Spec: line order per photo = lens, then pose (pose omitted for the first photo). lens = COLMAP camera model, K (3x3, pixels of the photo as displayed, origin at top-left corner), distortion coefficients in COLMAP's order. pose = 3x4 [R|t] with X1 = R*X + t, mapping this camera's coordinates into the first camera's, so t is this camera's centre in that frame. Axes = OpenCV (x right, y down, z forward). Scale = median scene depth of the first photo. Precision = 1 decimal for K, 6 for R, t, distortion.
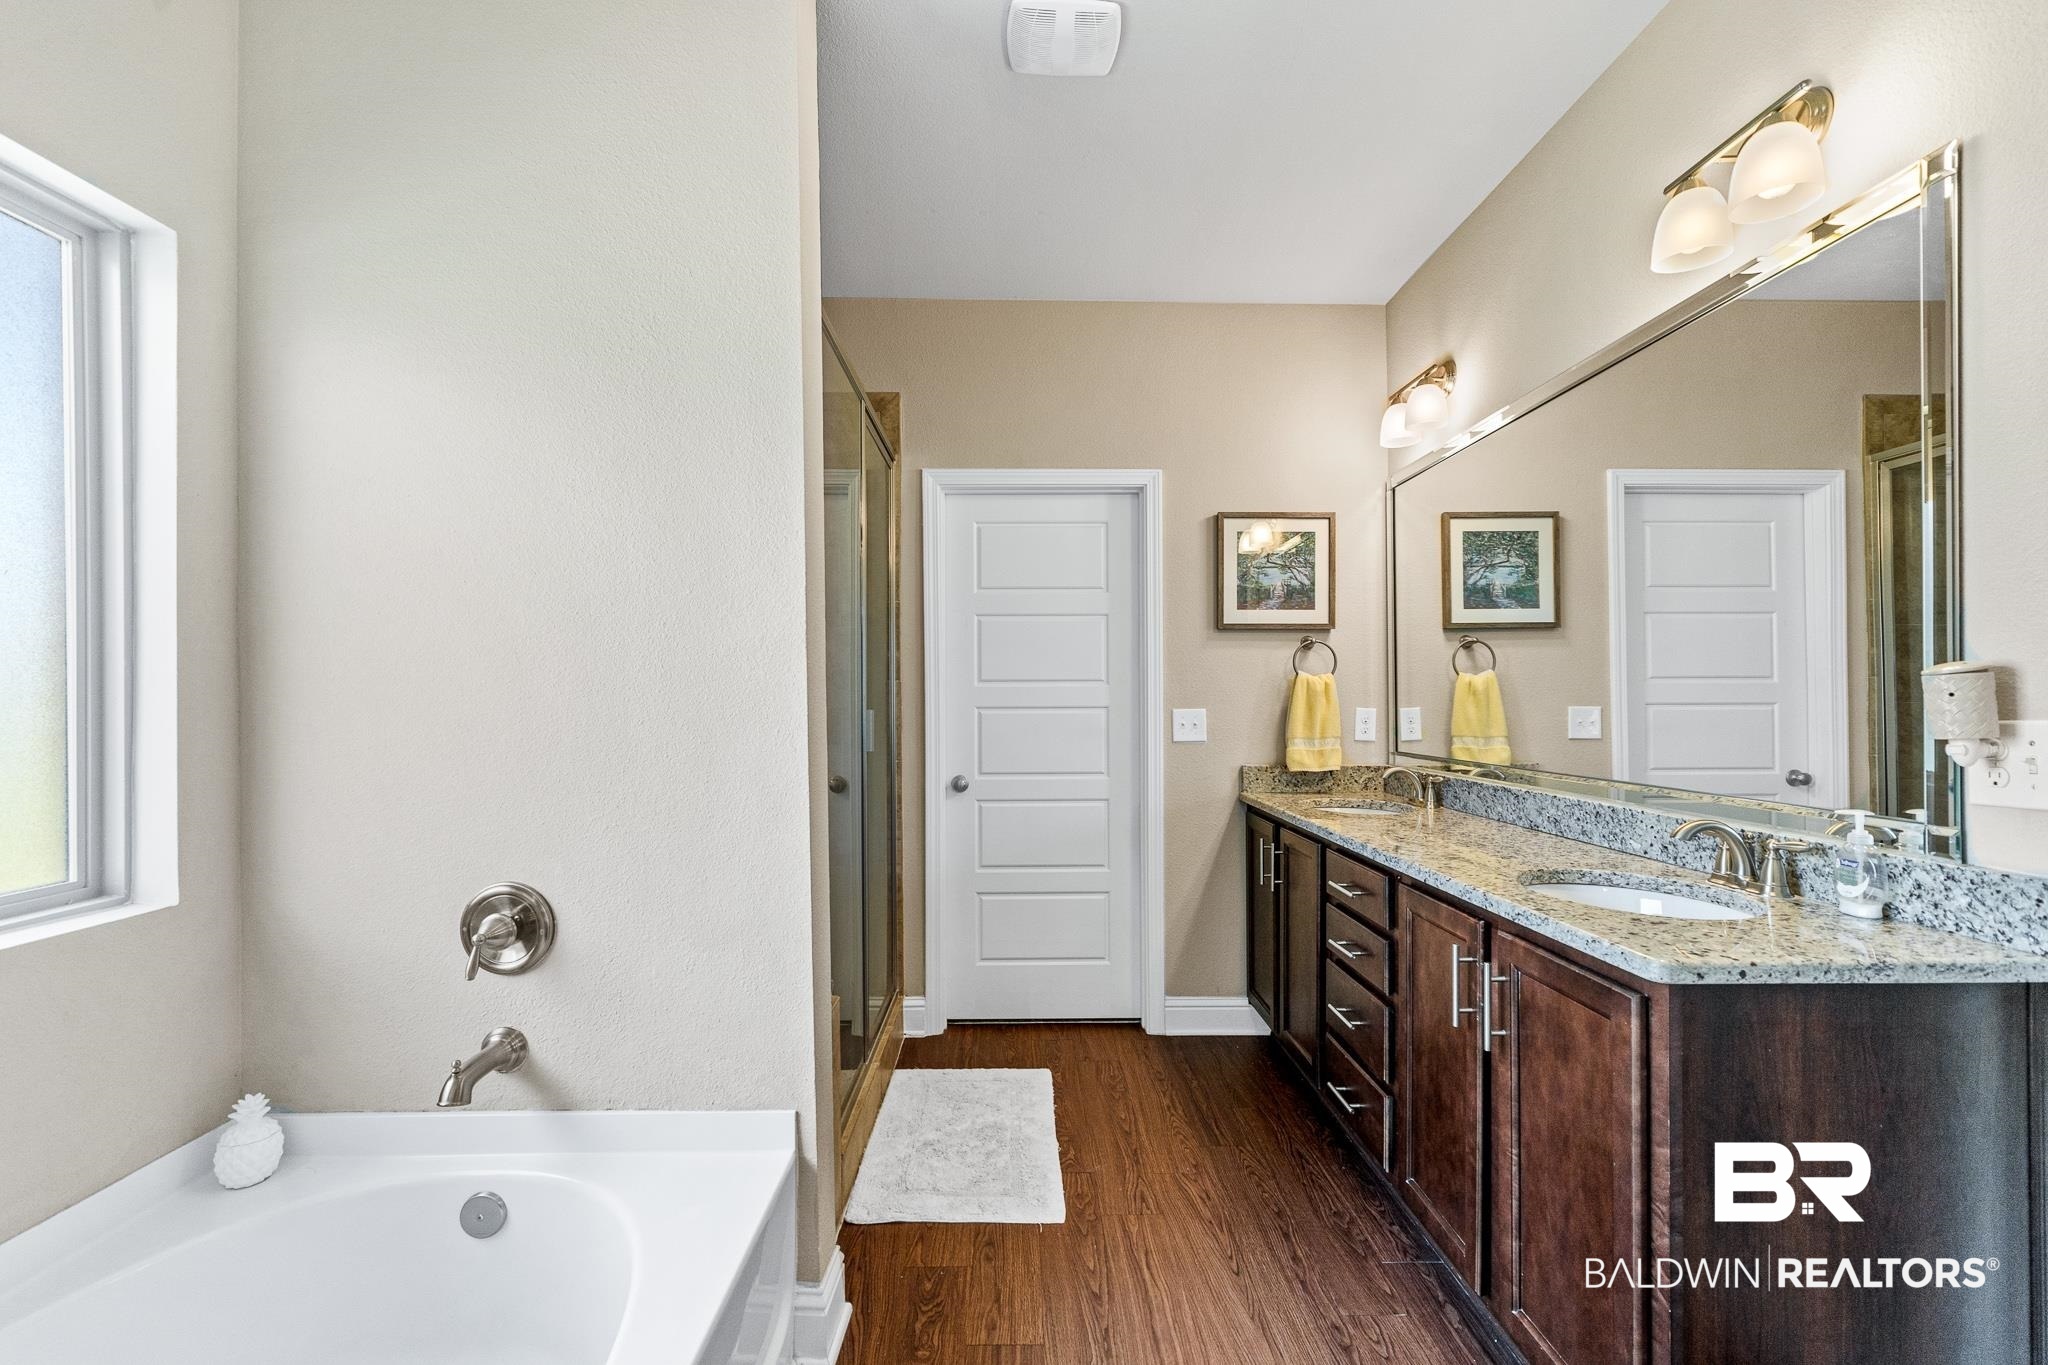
lens RADIAL K [[921.8, 0, 1024.0], [0, 921.8, 682.5], [0, 0, 1]] dist [-0.002972, -0.000500]
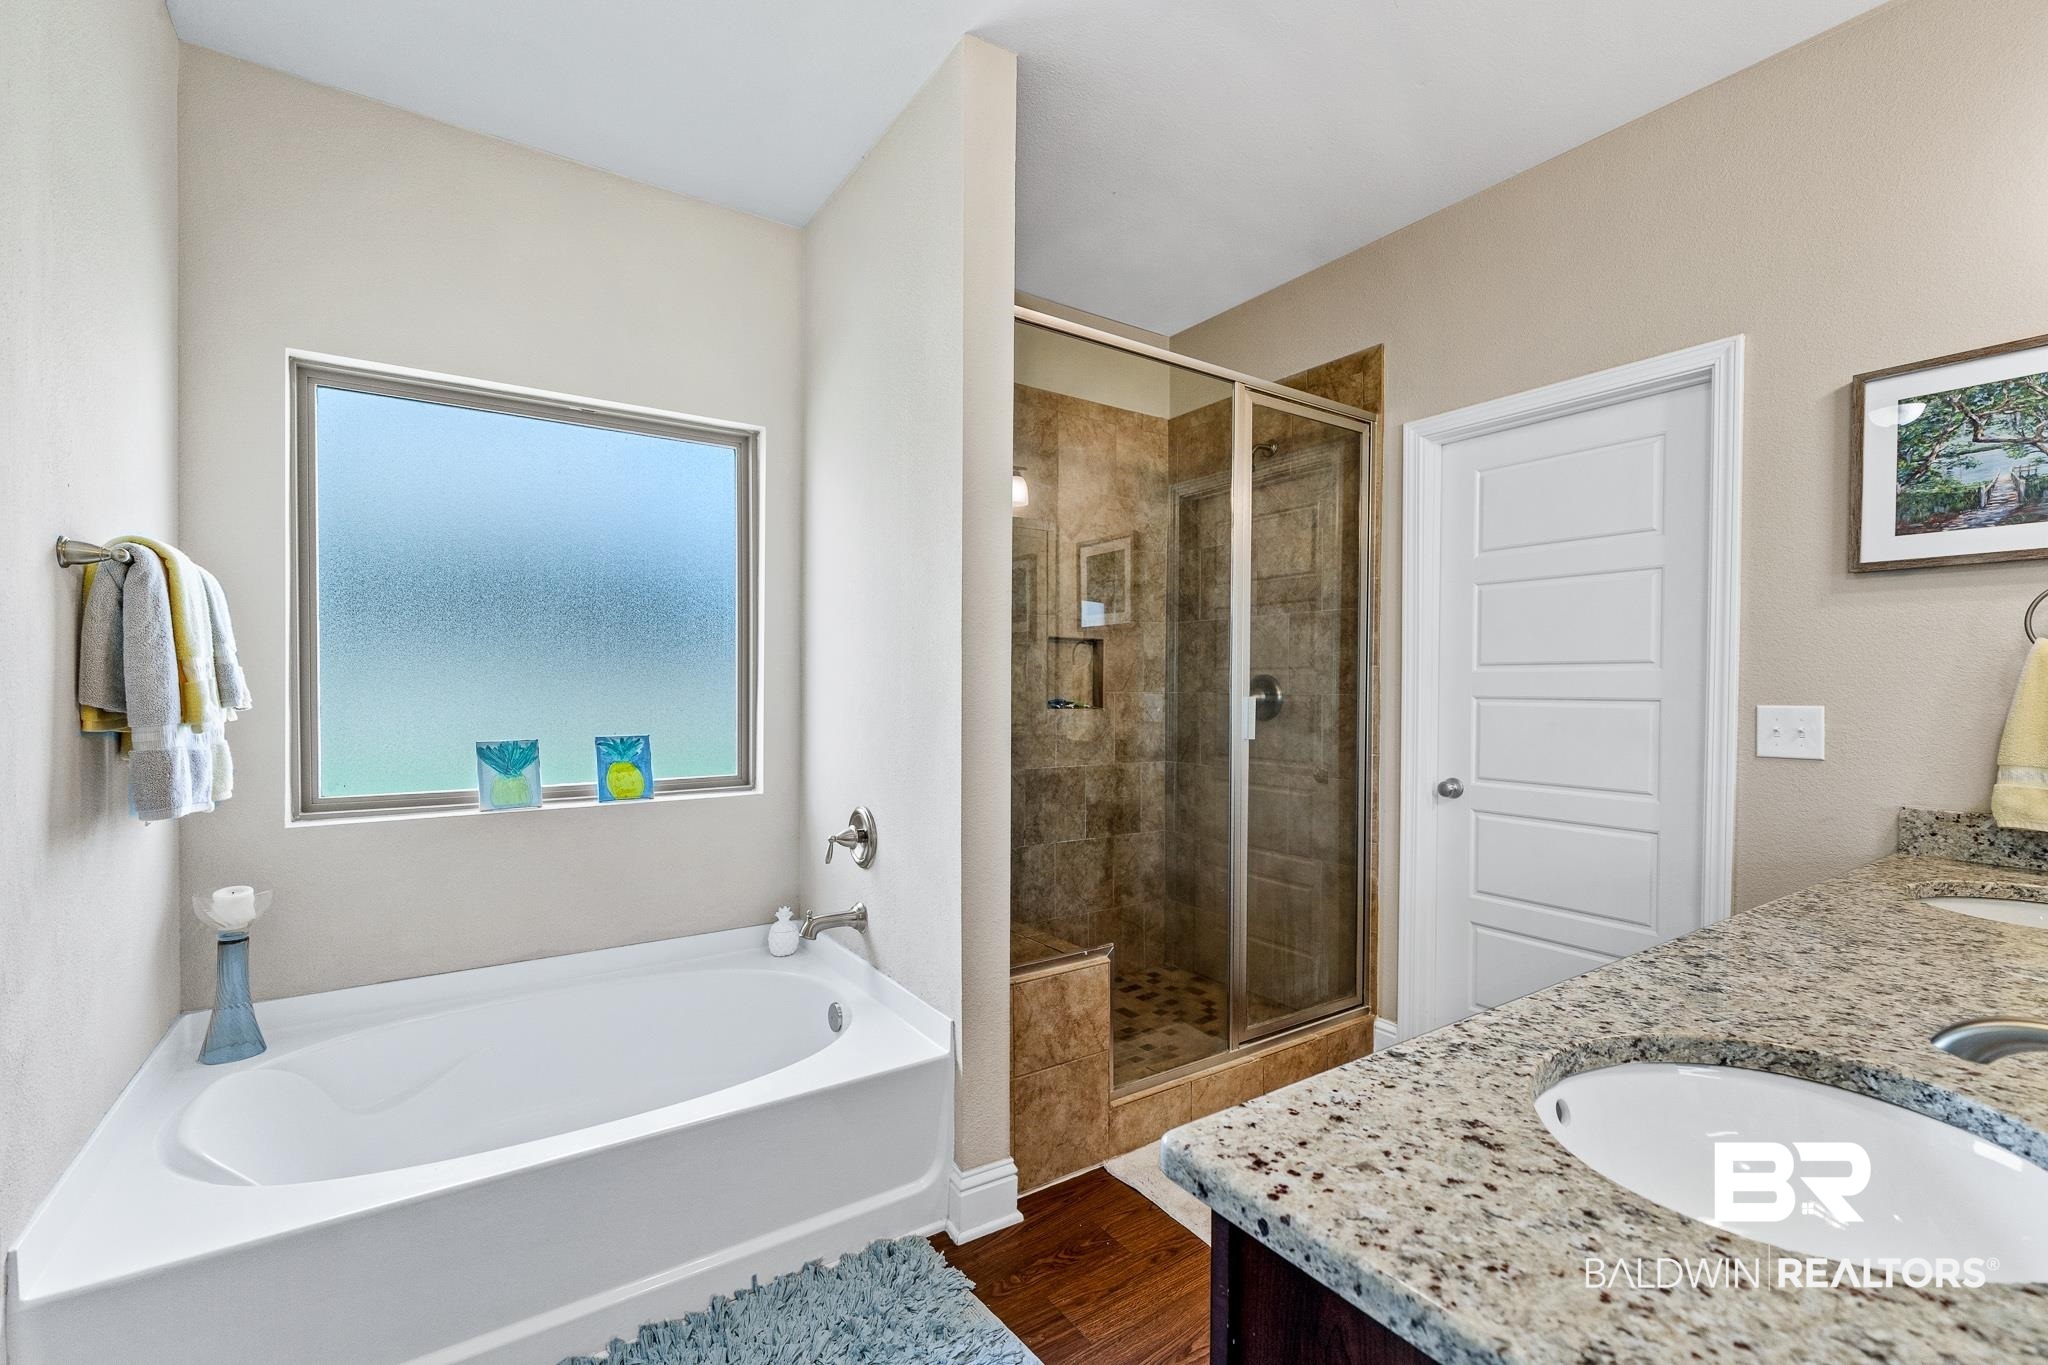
lens RADIAL K [[912.2, 0, 1018.0], [0, 912.2, 678.4], [0, 0, 1]] dist [0.001002, 0.000273]
pose [[0.518992, 0.001081, -0.854779, 0.439257], [0.009559, 0.999929, 0.007069, 0.000718], [0.854726, -0.011840, 0.518945, 0.235222]]
